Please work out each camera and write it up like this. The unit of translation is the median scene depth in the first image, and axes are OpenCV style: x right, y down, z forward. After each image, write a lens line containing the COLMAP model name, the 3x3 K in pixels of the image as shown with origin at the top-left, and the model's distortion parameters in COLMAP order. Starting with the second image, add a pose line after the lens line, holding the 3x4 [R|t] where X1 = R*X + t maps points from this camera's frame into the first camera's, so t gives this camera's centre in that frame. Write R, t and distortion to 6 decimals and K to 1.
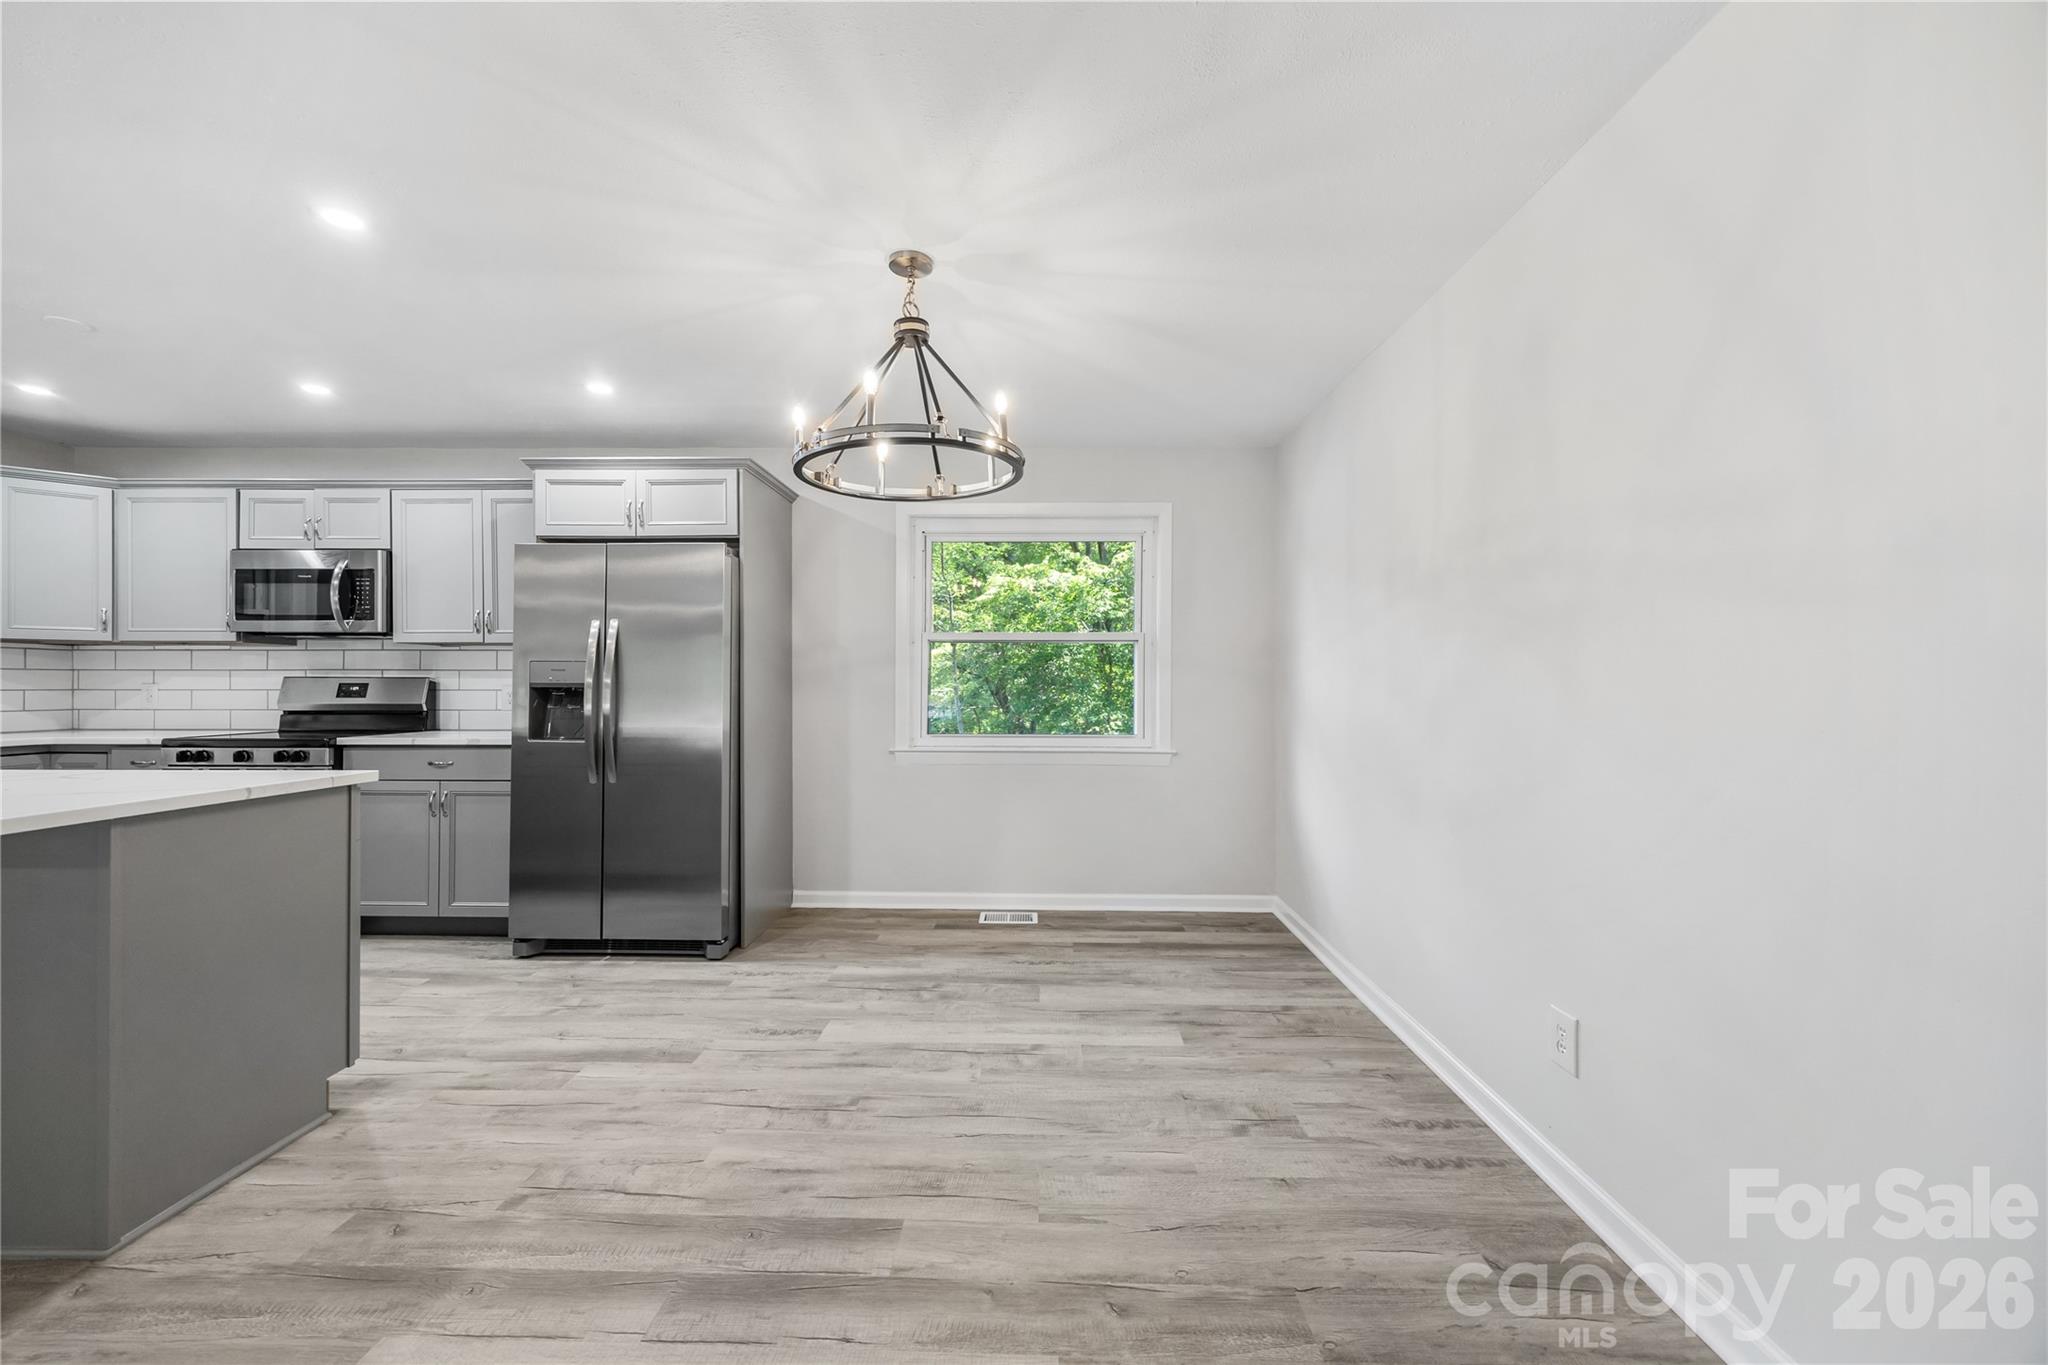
lens RADIAL K [[827.3, 0, 1028.0], [0, 827.3, 681.5], [0, 0, 1]] dist [0.008000, -0.001859]
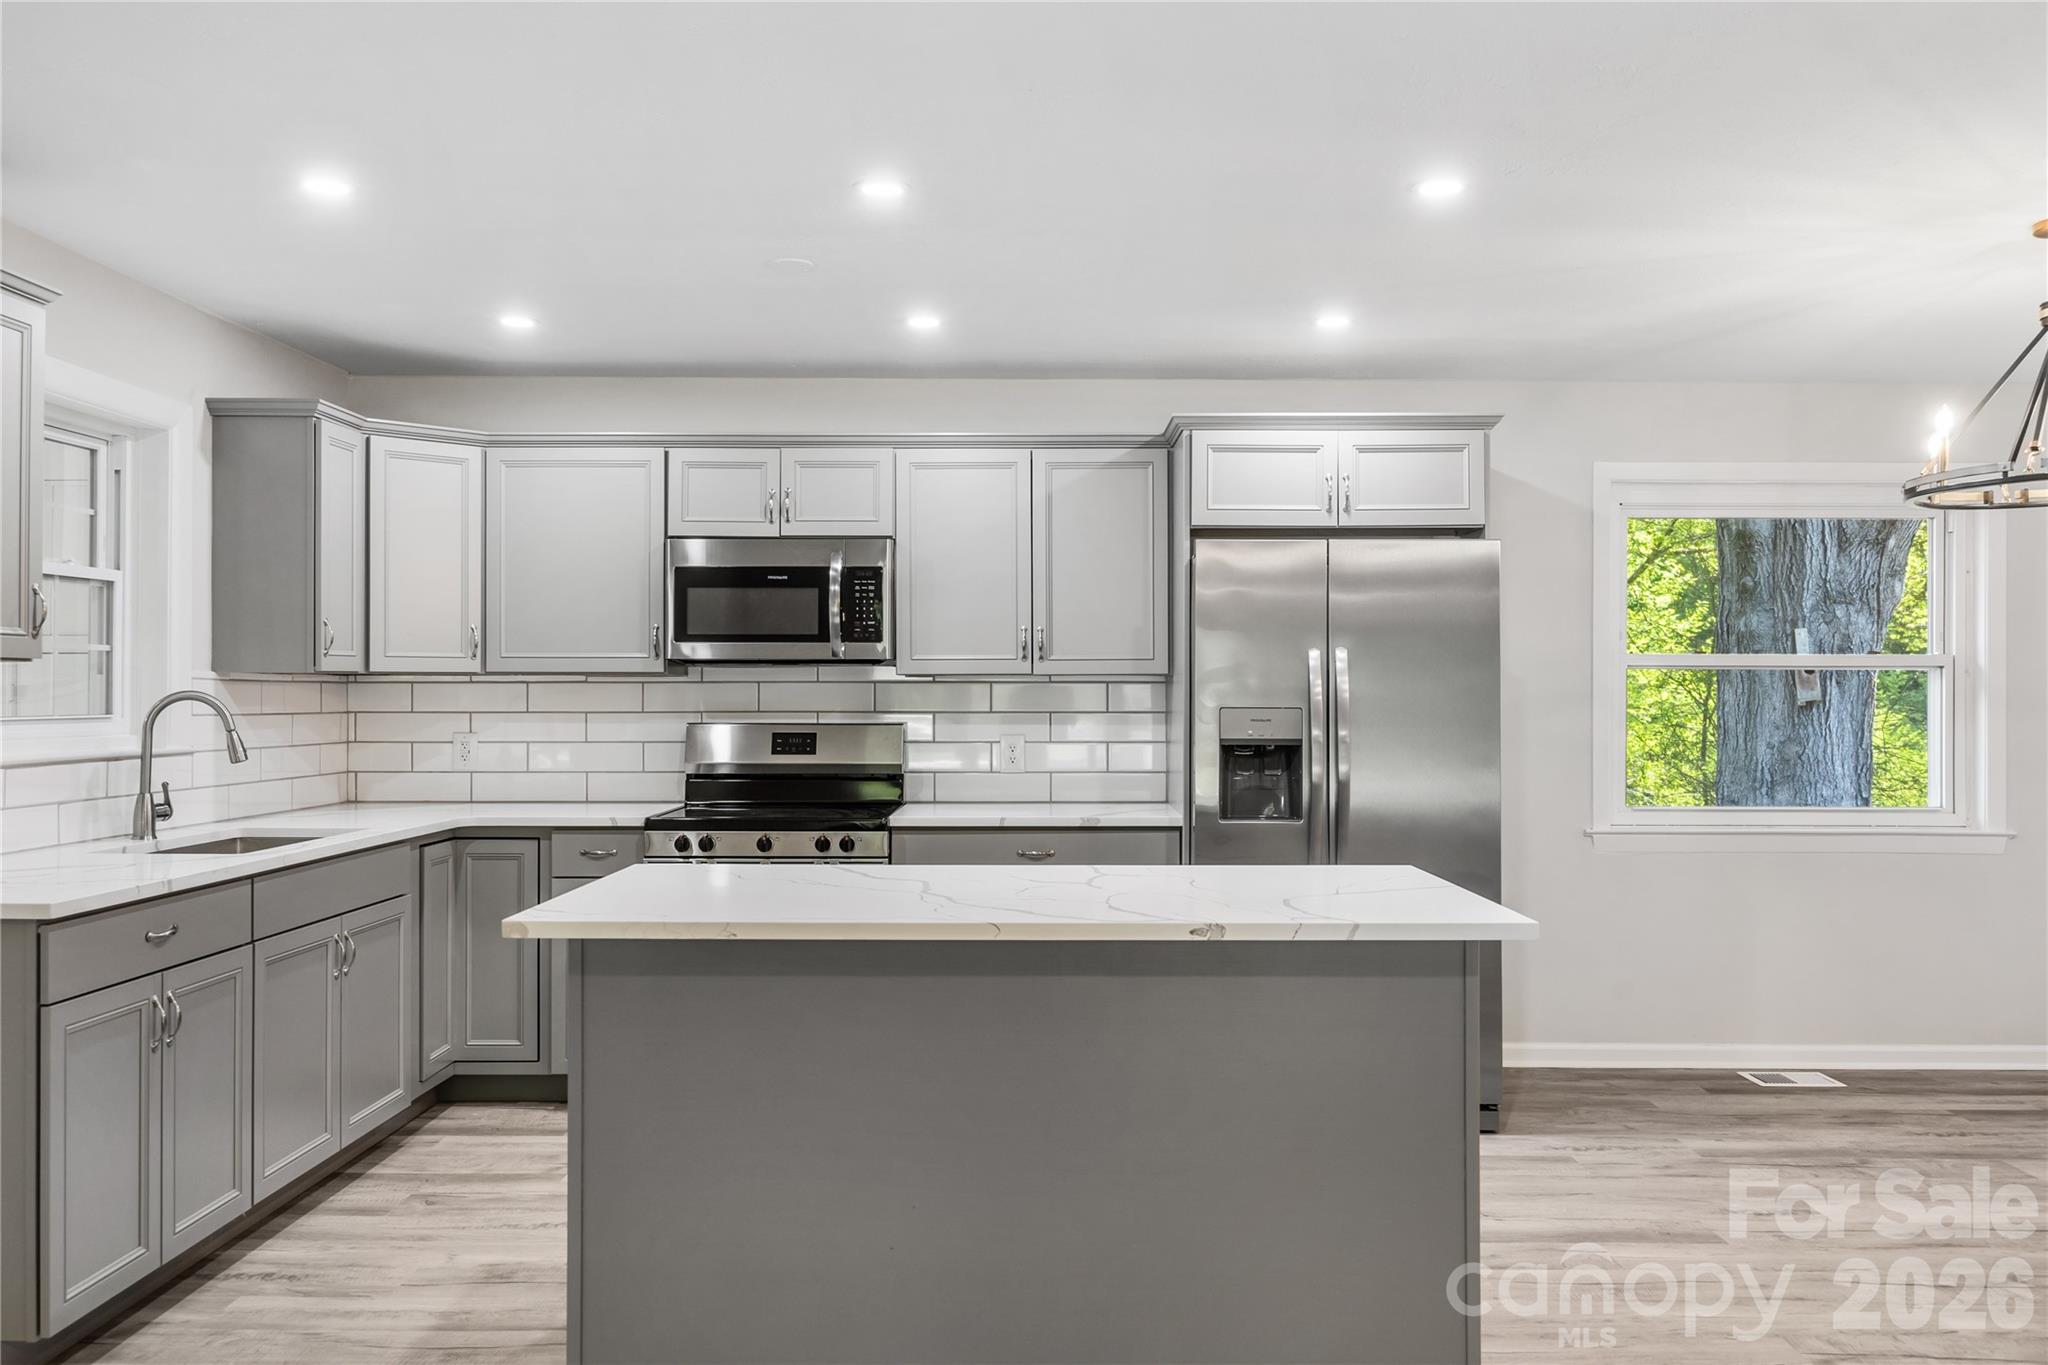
lens RADIAL K [[1587.7, 0, 1021.4], [0, 1587.7, 679.3], [0, 0, 1]] dist [-0.002485, -0.003592]
pose [[0.999953, -0.000872, 0.009621, -0.751778], [0.000921, 0.999987, -0.005062, -0.040218], [-0.009617, 0.005071, 0.999941, -0.328962]]
